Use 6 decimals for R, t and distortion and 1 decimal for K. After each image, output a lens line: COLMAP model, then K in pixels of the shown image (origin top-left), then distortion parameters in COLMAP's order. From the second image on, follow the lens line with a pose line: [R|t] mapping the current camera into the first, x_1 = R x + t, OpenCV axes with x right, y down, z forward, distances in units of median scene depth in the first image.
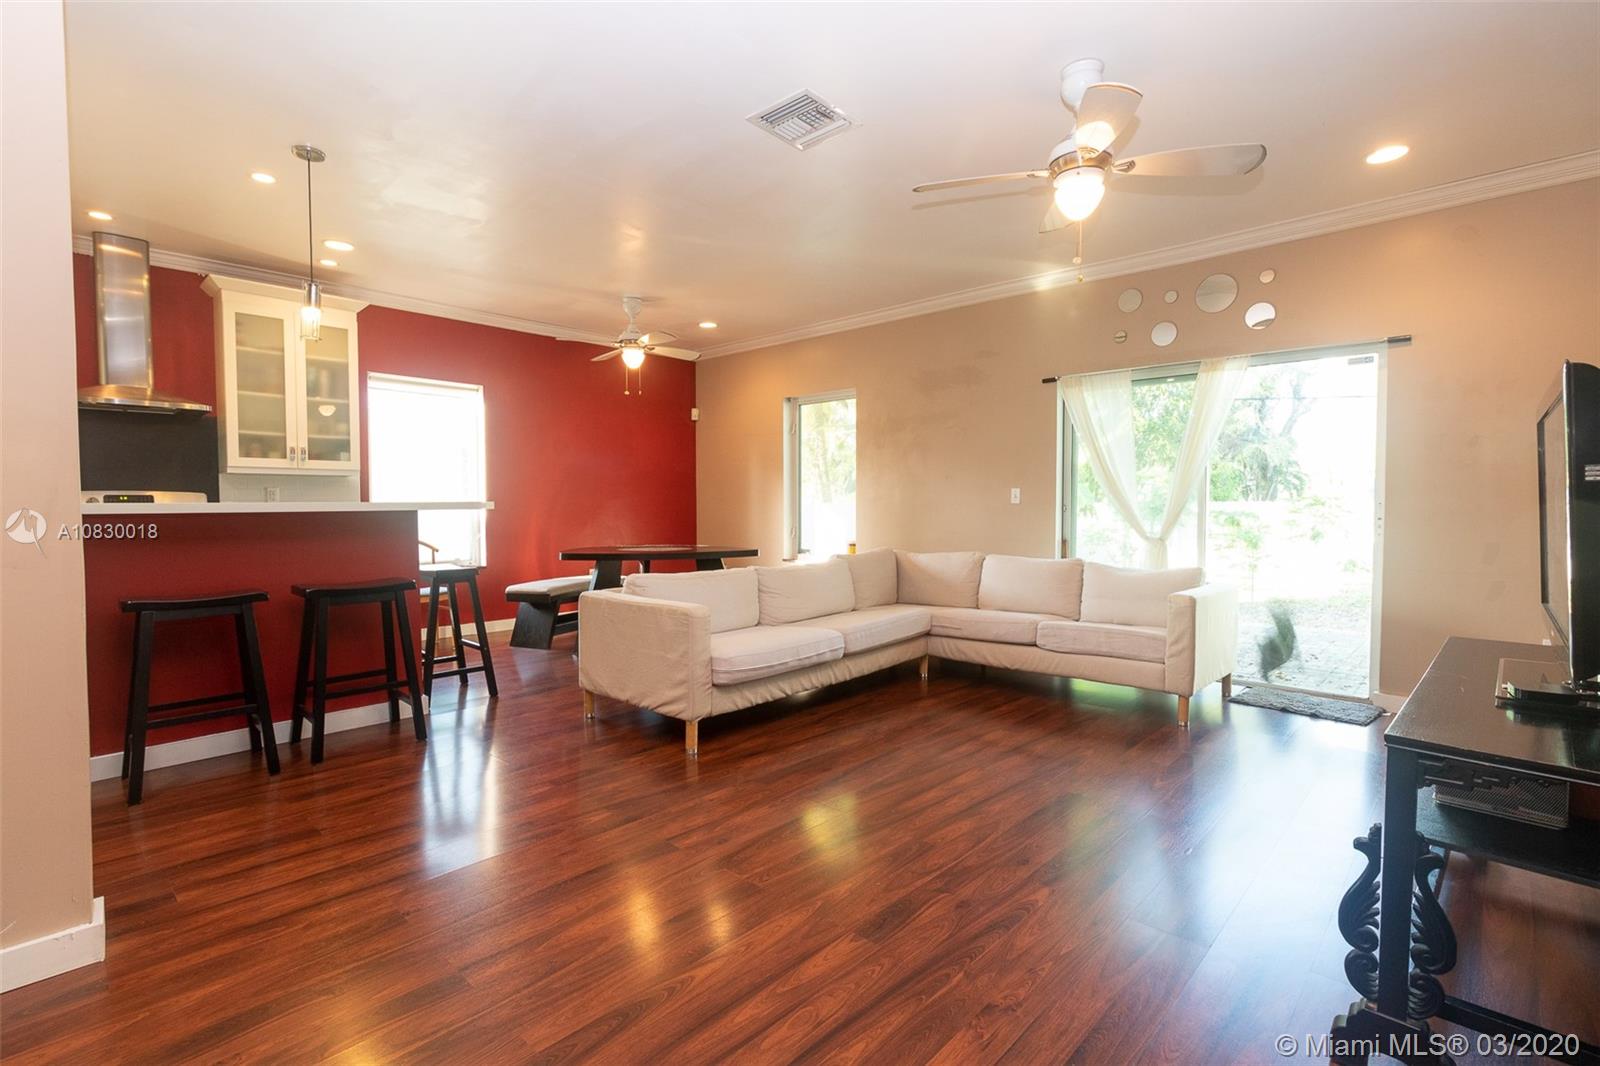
lens RADIAL K [[735.4, 0, 794.3], [0, 735.4, 523.2], [0, 0, 1]] dist [0.003922, 0.000288]
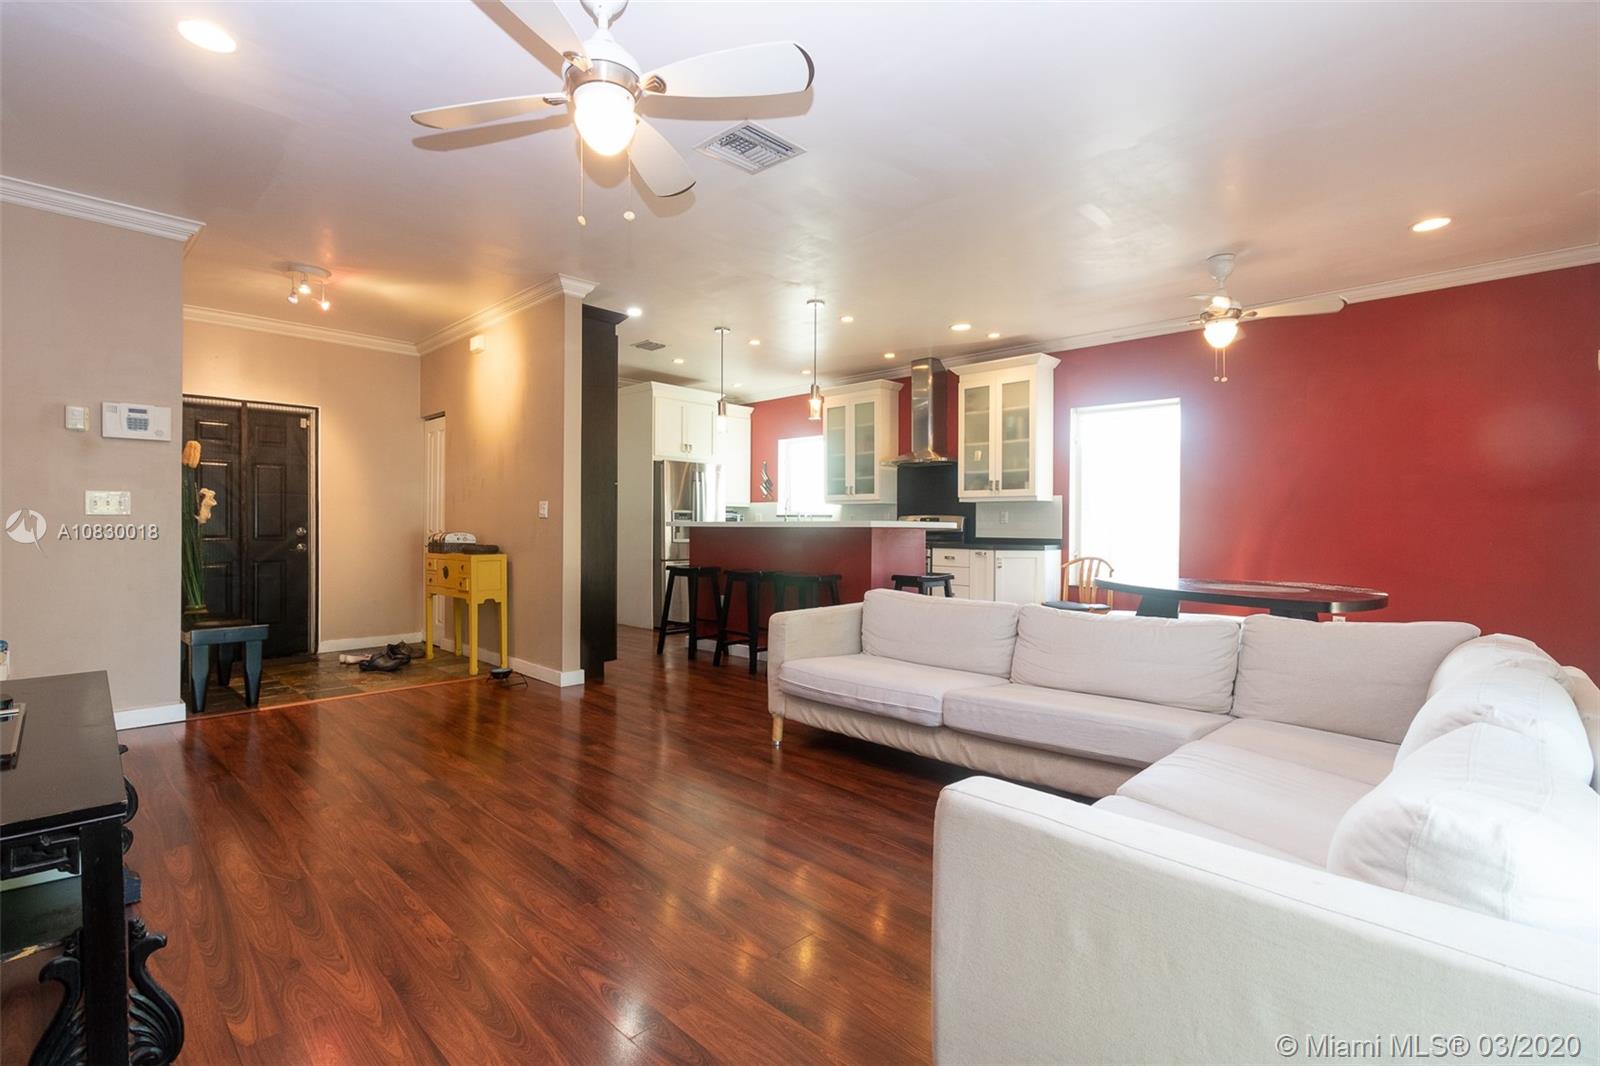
lens RADIAL K [[736.7, 0, 806.4], [0, 736.7, 523.4], [0, 0, 1]] dist [-0.001682, -0.000190]
pose [[0.001369, 0.001347, -0.999998, 0.665221], [-0.031210, 0.999512, 0.001304, -0.018536], [0.999512, 0.031208, 0.001410, 0.696706]]
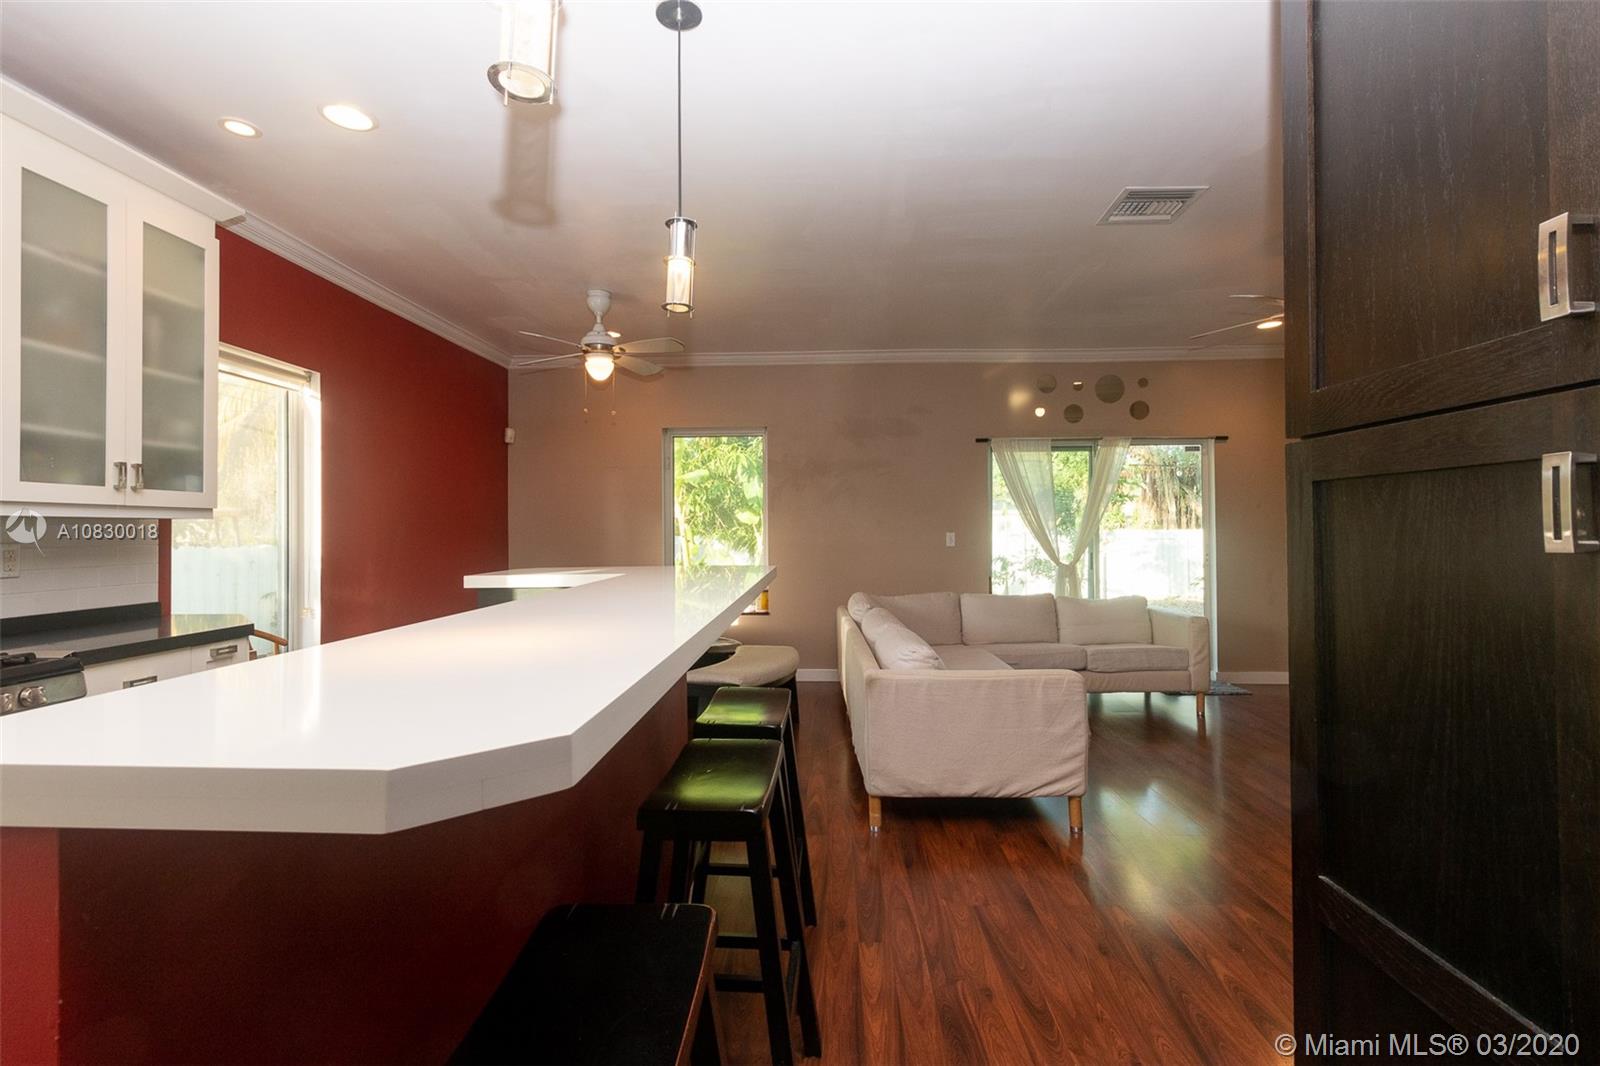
lens RADIAL K [[735.4, 0, 794.3], [0, 735.4, 523.2], [0, 0, 1]] dist [0.003922, 0.000288]
pose [[0.759054, 0.001032, 0.651027, -0.686777], [0.023728, 0.999290, -0.029249, -0.039323], [-0.650596, 0.037649, 0.758491, 0.345148]]
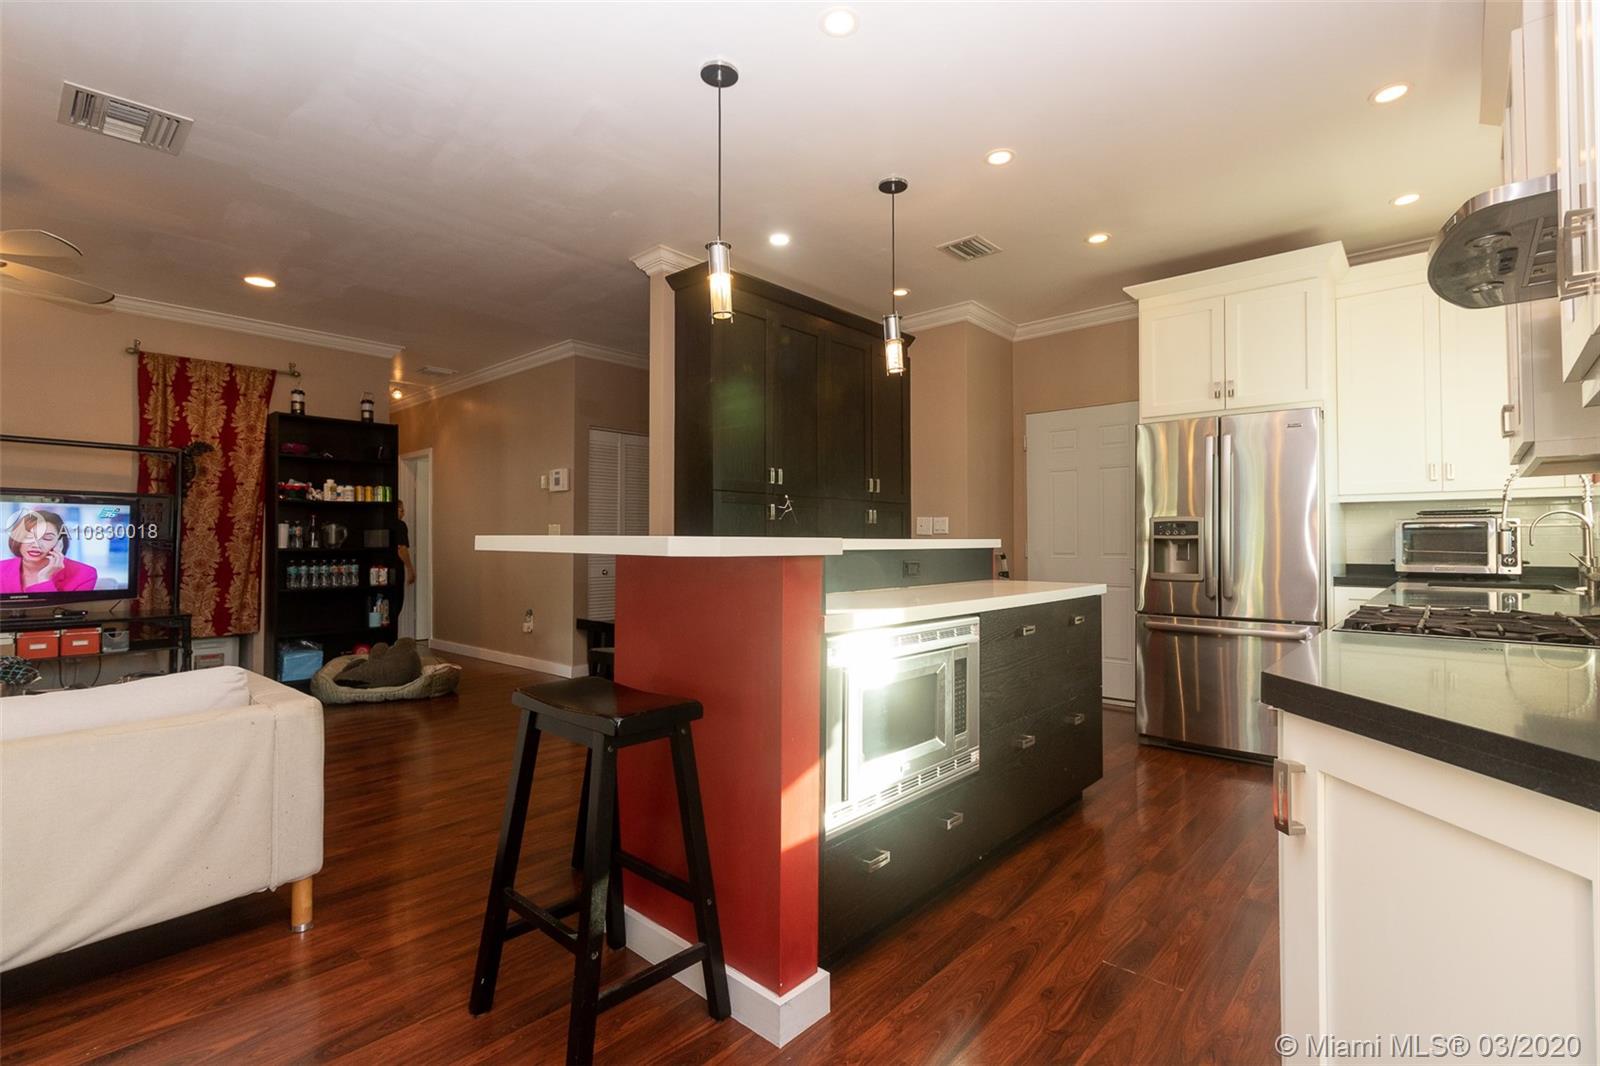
lens RADIAL K [[735.1, 0, 797.0], [0, 735.1, 529.1], [0, 0, 1]] dist [0.003611, 0.000239]
pose [[-0.999766, 0.001340, -0.021611, -0.502747], [0.001145, 0.999958, 0.009045, -0.031431], [0.021622, 0.009018, -0.999726, 1.230126]]
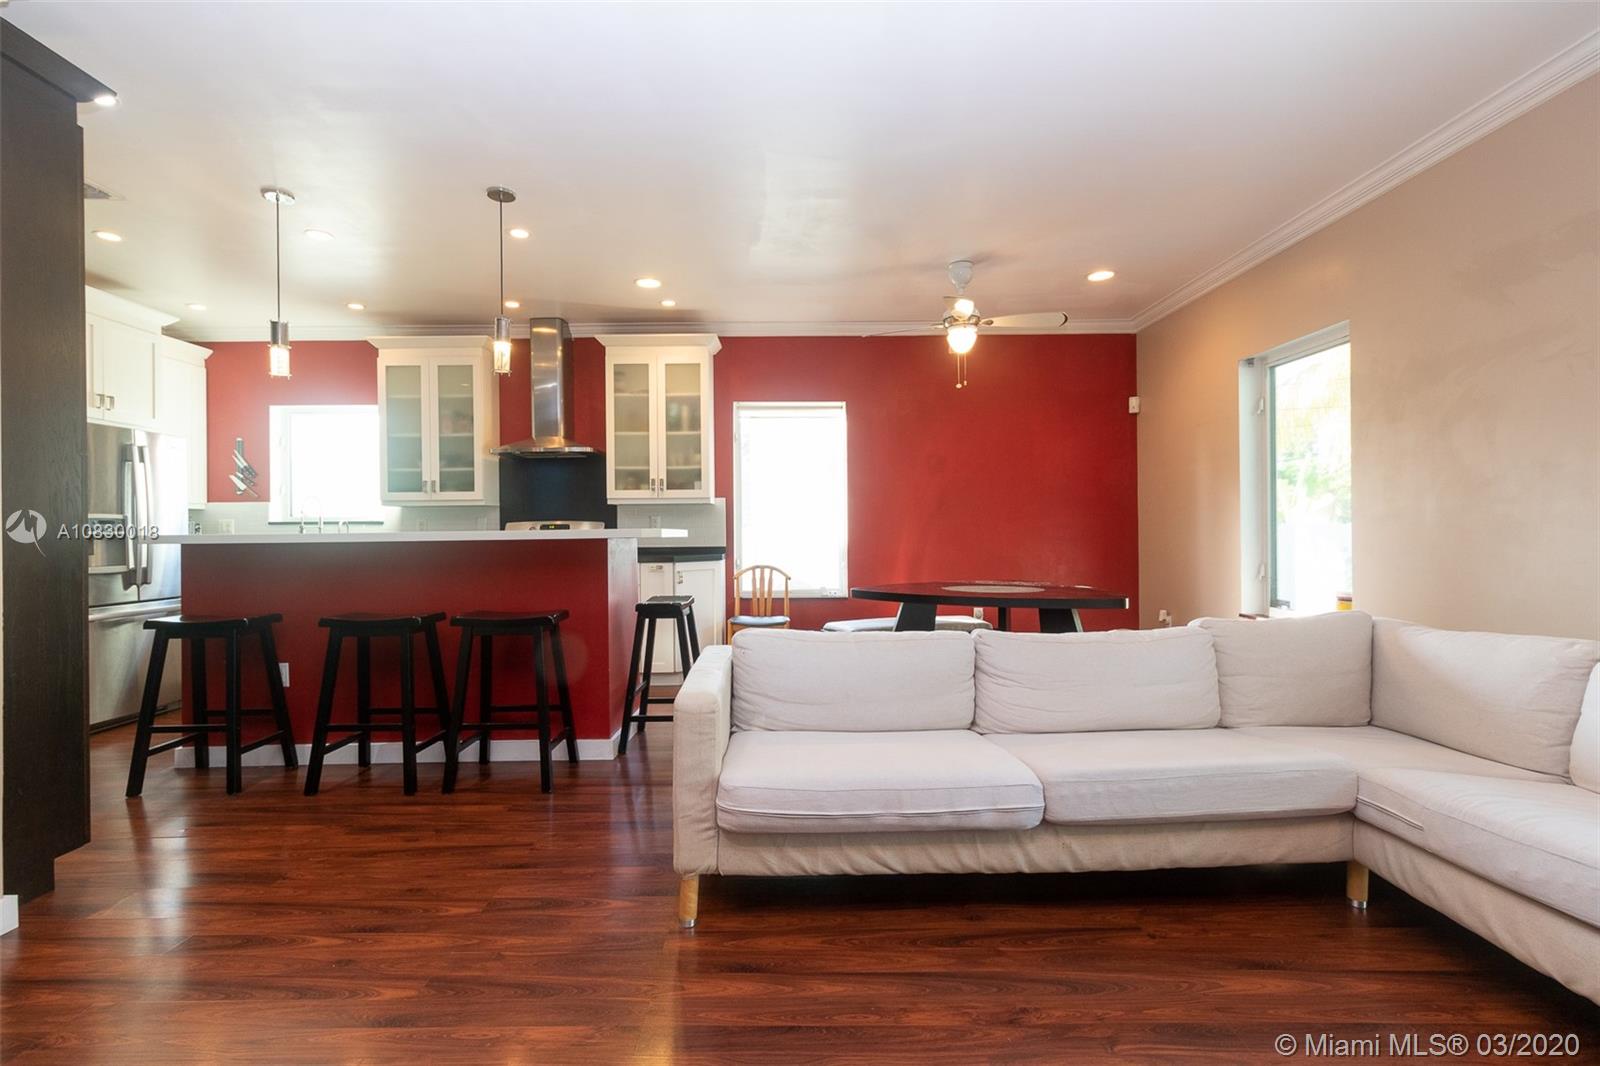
lens RADIAL K [[728.4, 0, 796.0], [0, 728.4, 527.0], [0, 0, 1]] dist [0.003815, 0.000242]
pose [[0.692114, -0.006831, -0.721756, 0.257127], [-0.011204, 0.999733, -0.020206, -0.012326], [0.721701, 0.022072, 0.691853, 0.421651]]
